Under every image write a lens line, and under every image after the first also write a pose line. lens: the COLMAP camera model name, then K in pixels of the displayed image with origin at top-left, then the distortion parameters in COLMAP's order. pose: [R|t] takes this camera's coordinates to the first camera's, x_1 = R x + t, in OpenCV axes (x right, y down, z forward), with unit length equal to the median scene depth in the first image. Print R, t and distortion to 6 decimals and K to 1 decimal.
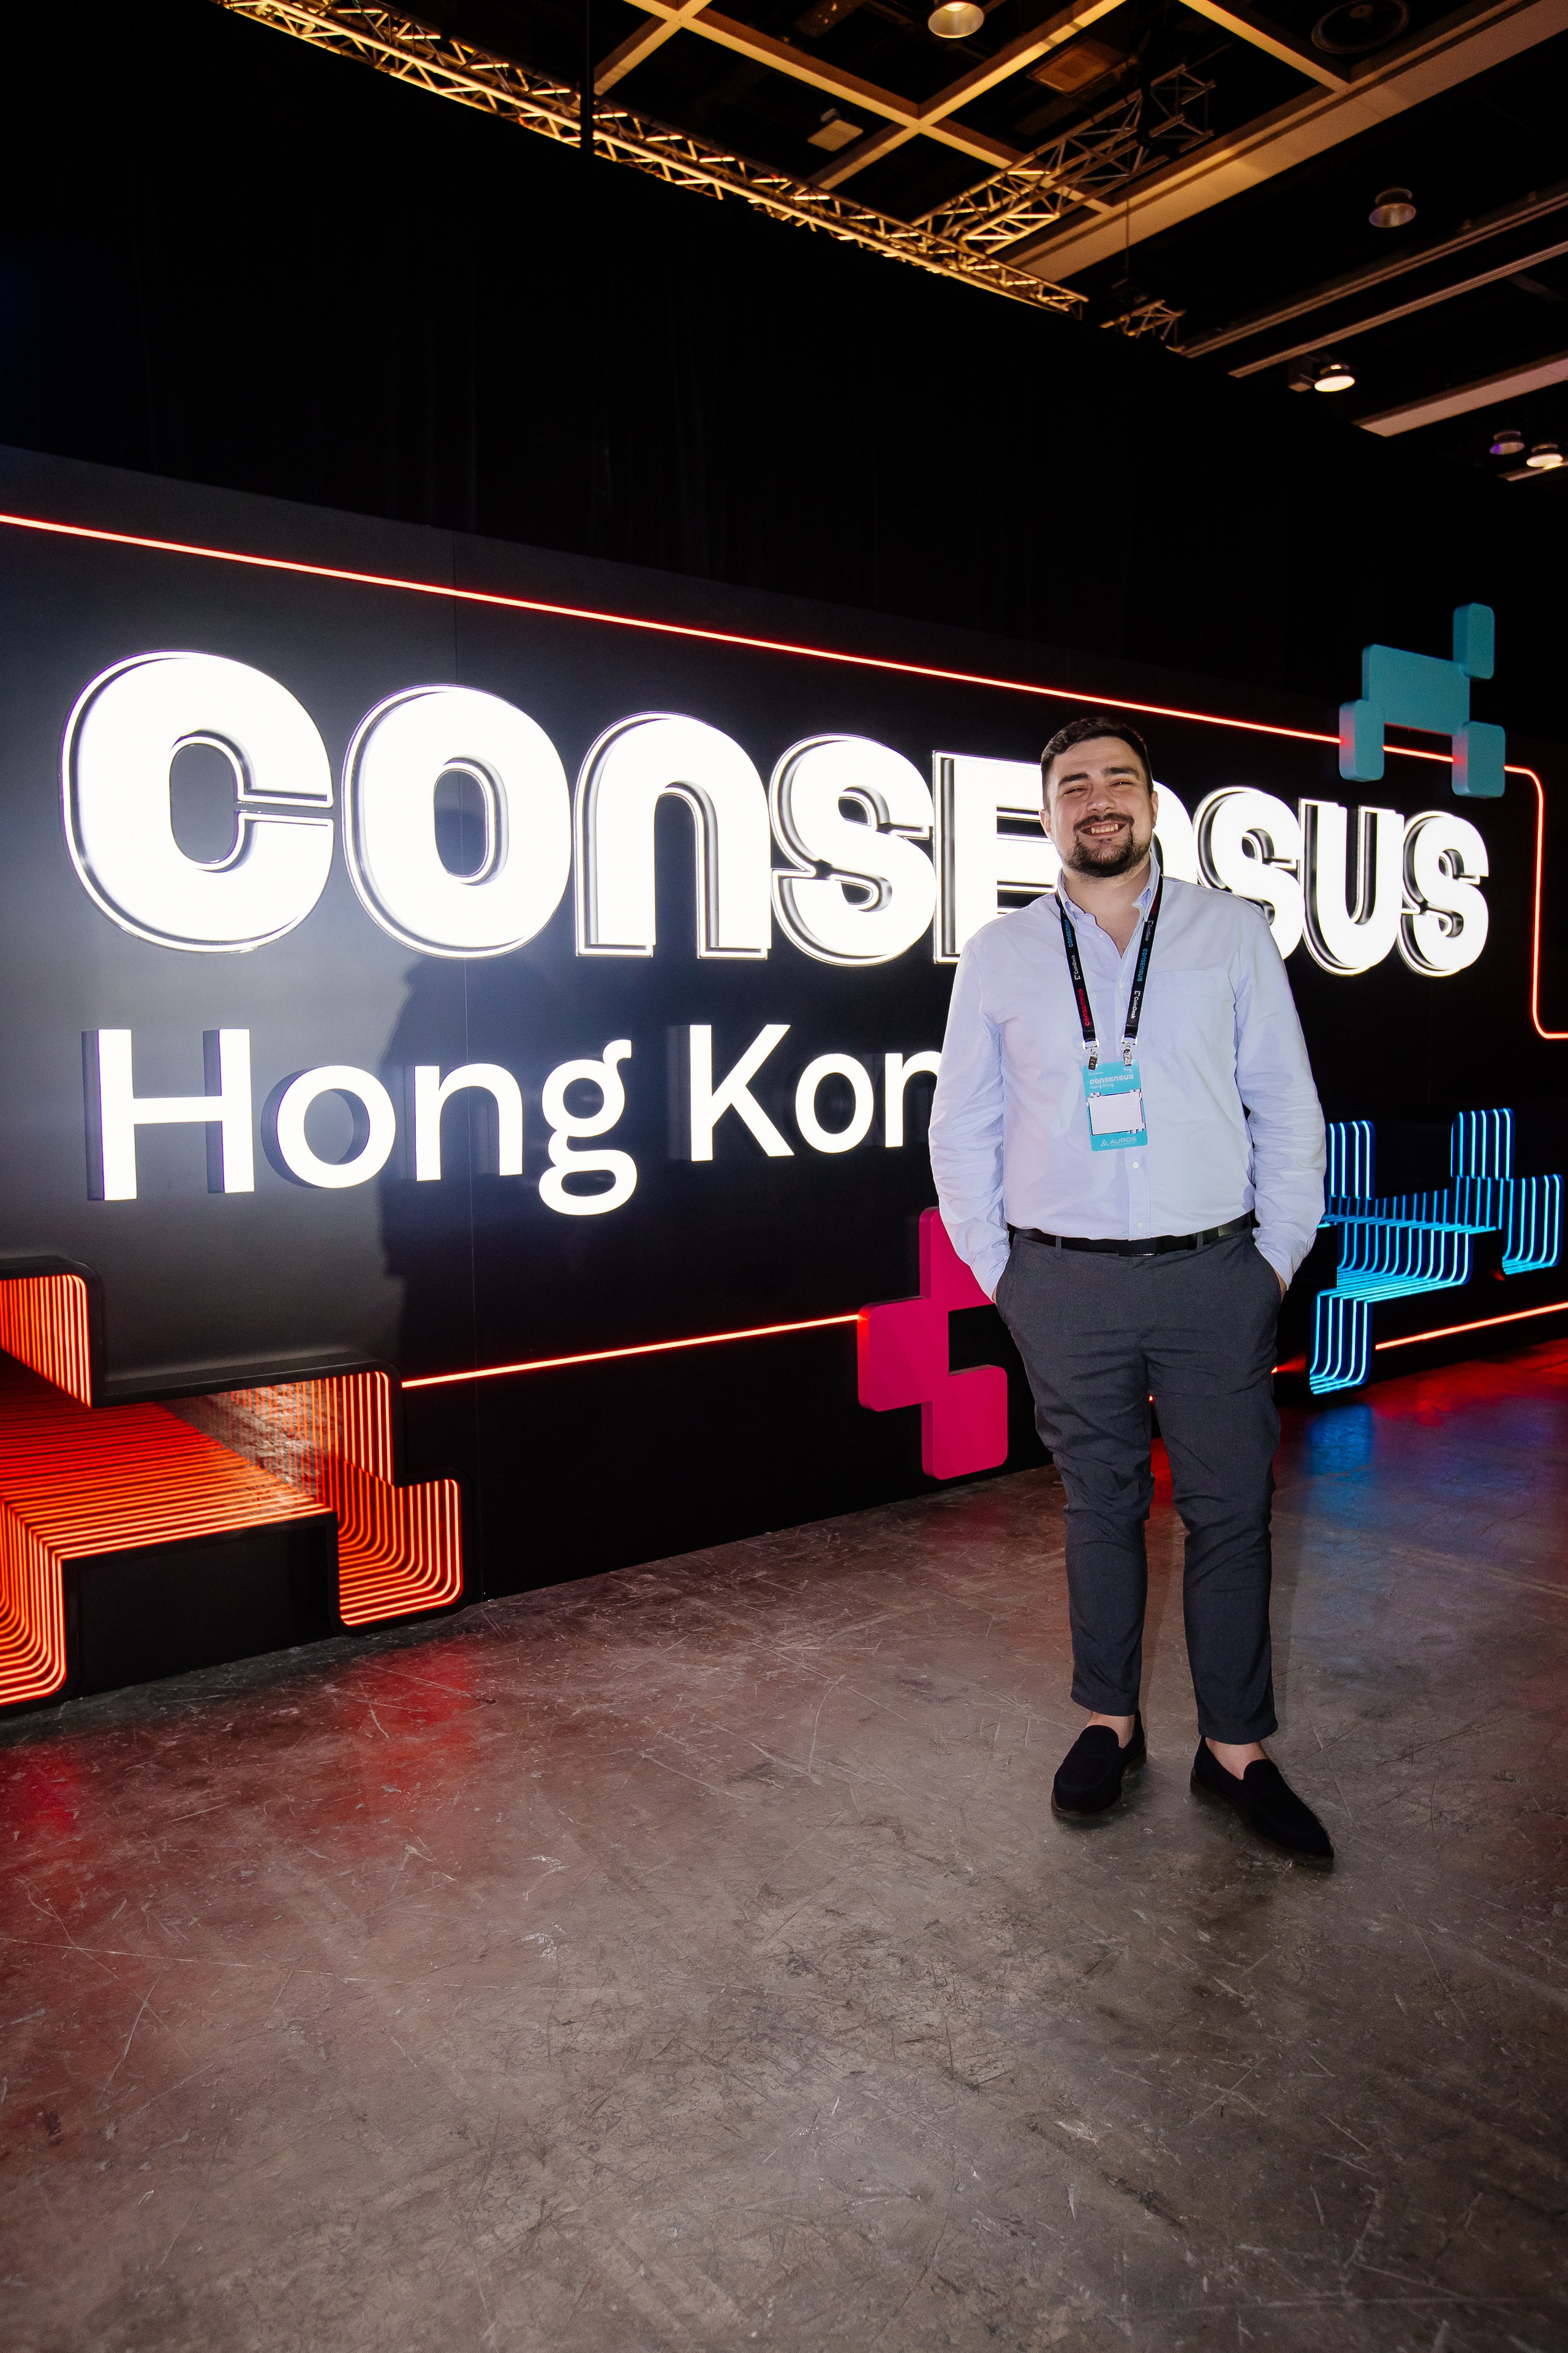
lens RADIAL K [[1772.6, 0, 757.9], [0, 1772.6, 1168.0], [0, 0, 1]] dist [-0.026009, 0.061235]
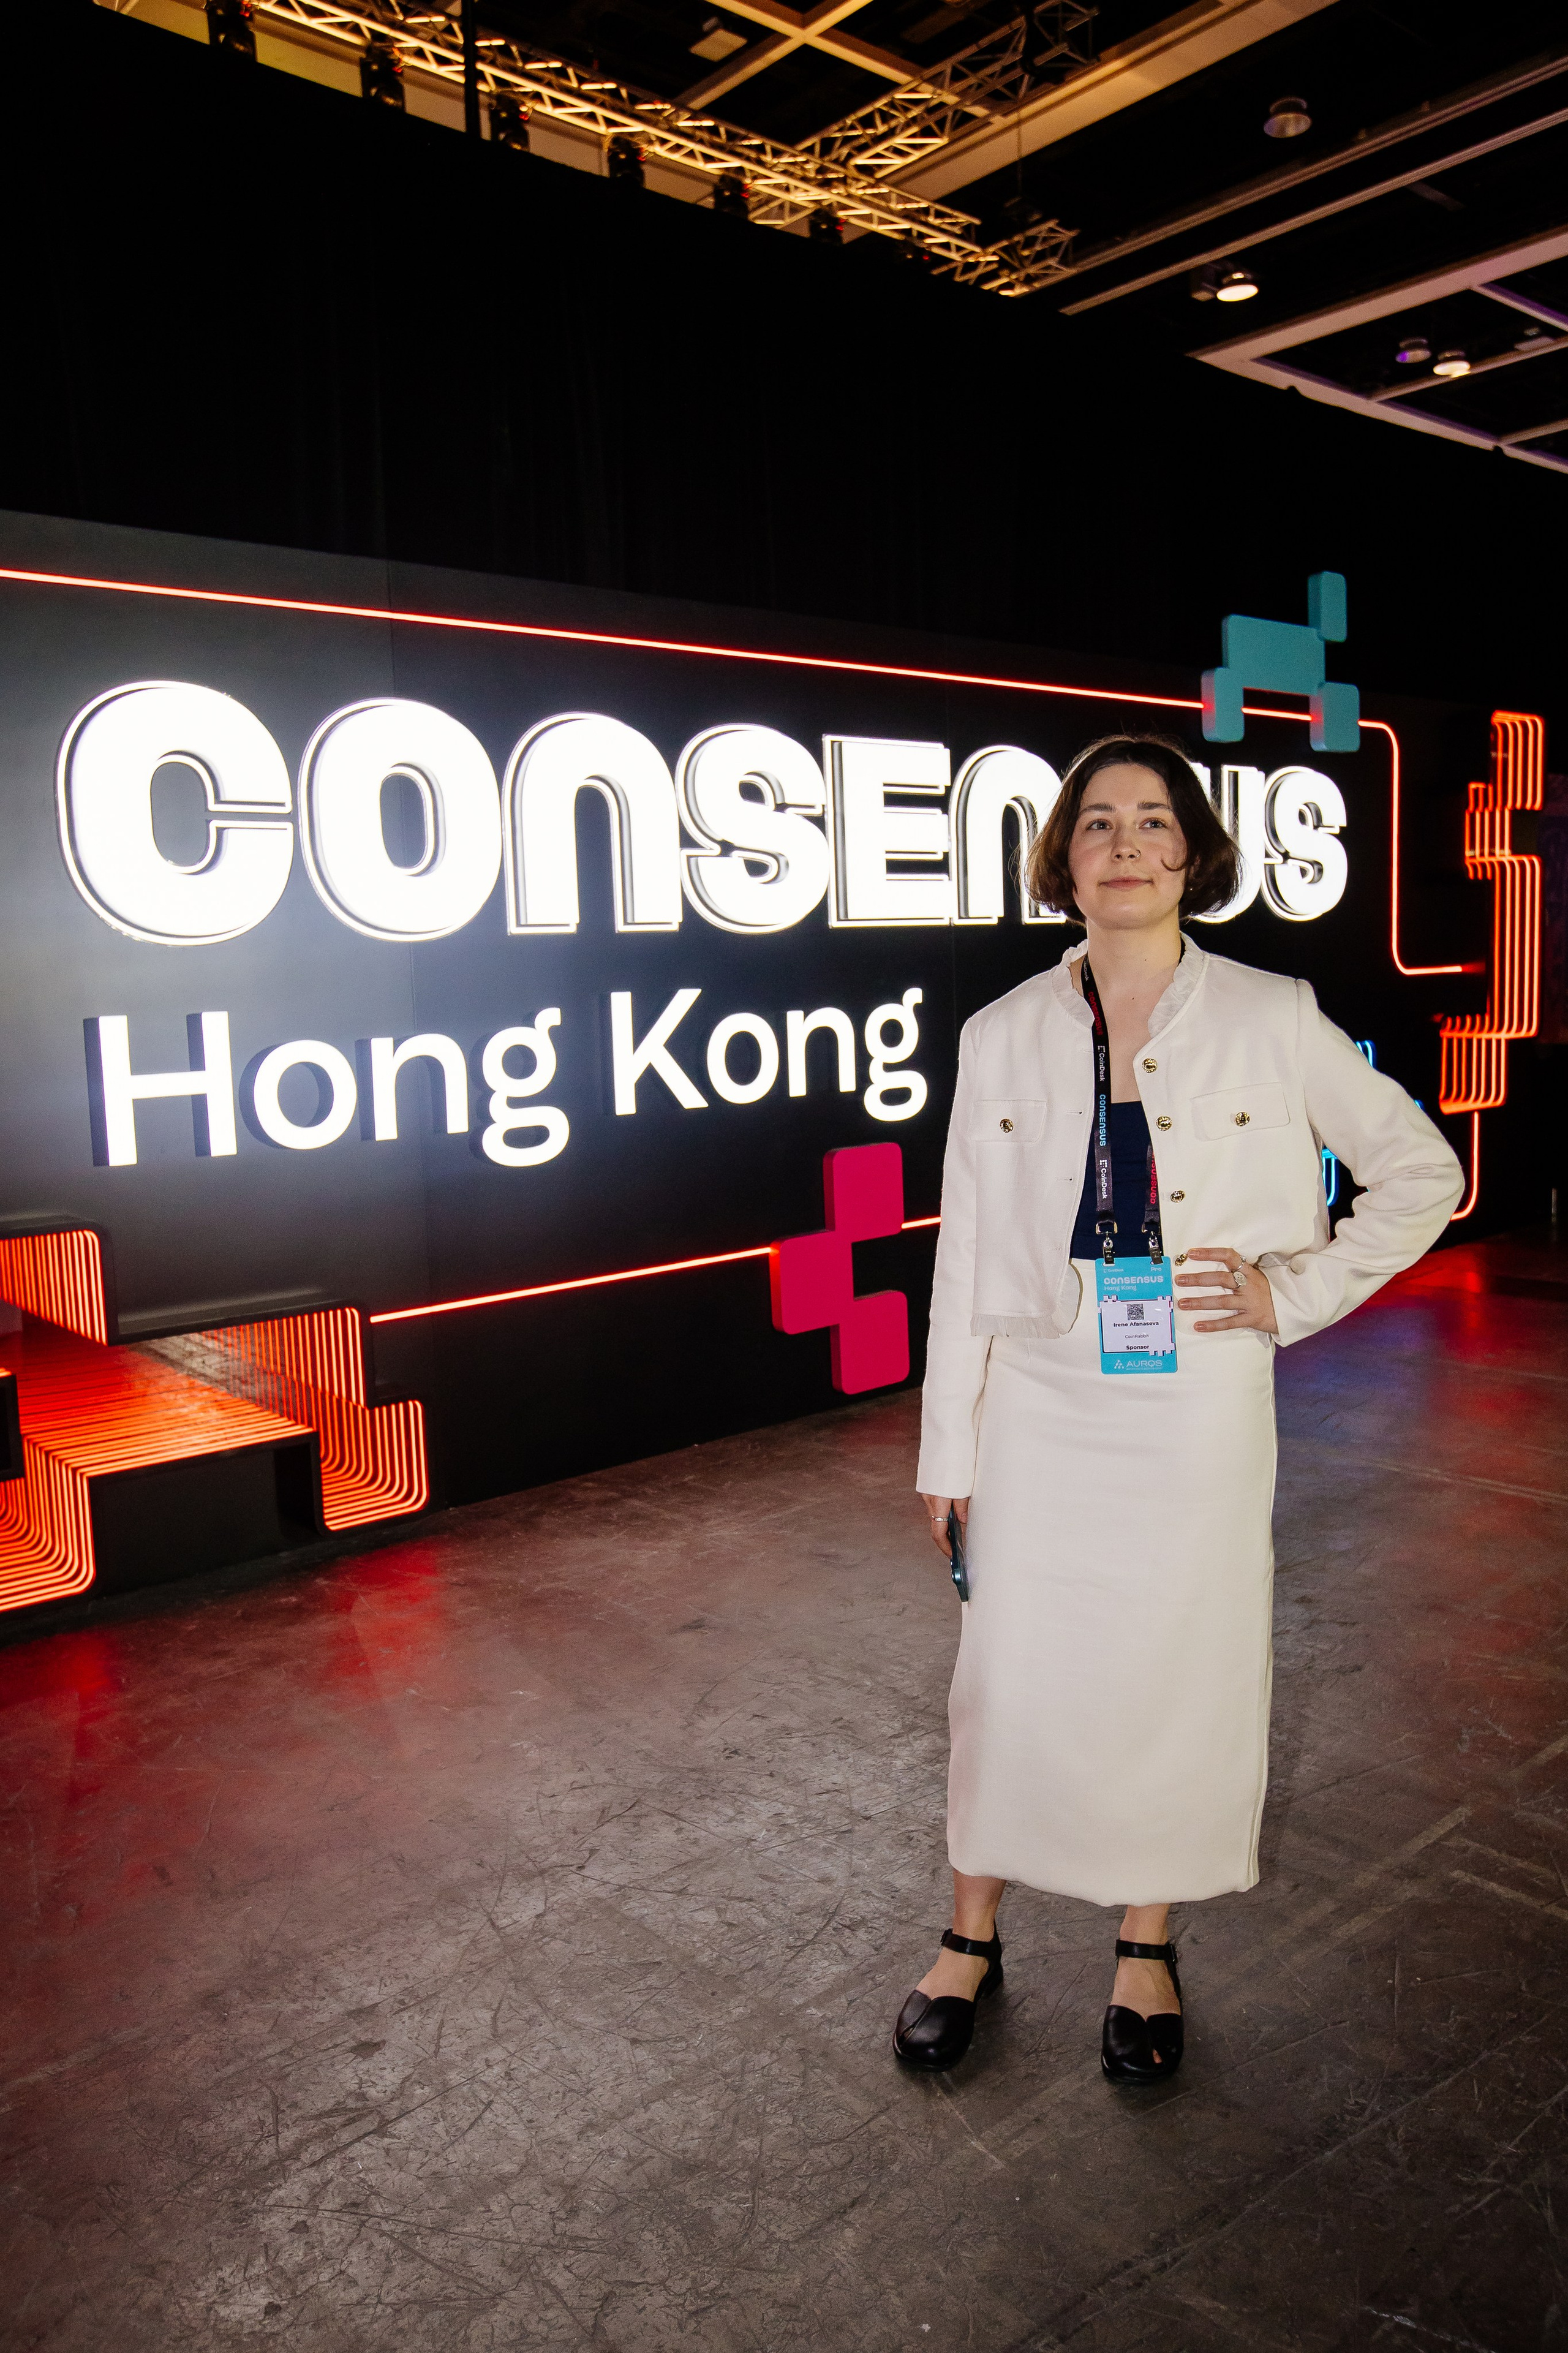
lens RADIAL K [[1916.9, 0, 774.7], [0, 1916.9, 1168.1], [0, 0, 1]] dist [-0.028875, 0.060182]
pose [[0.998022, -0.030466, 0.054993, -0.005649], [0.028760, 0.999088, 0.031554, -0.005593], [-0.055904, -0.029910, 0.997988, -0.221635]]
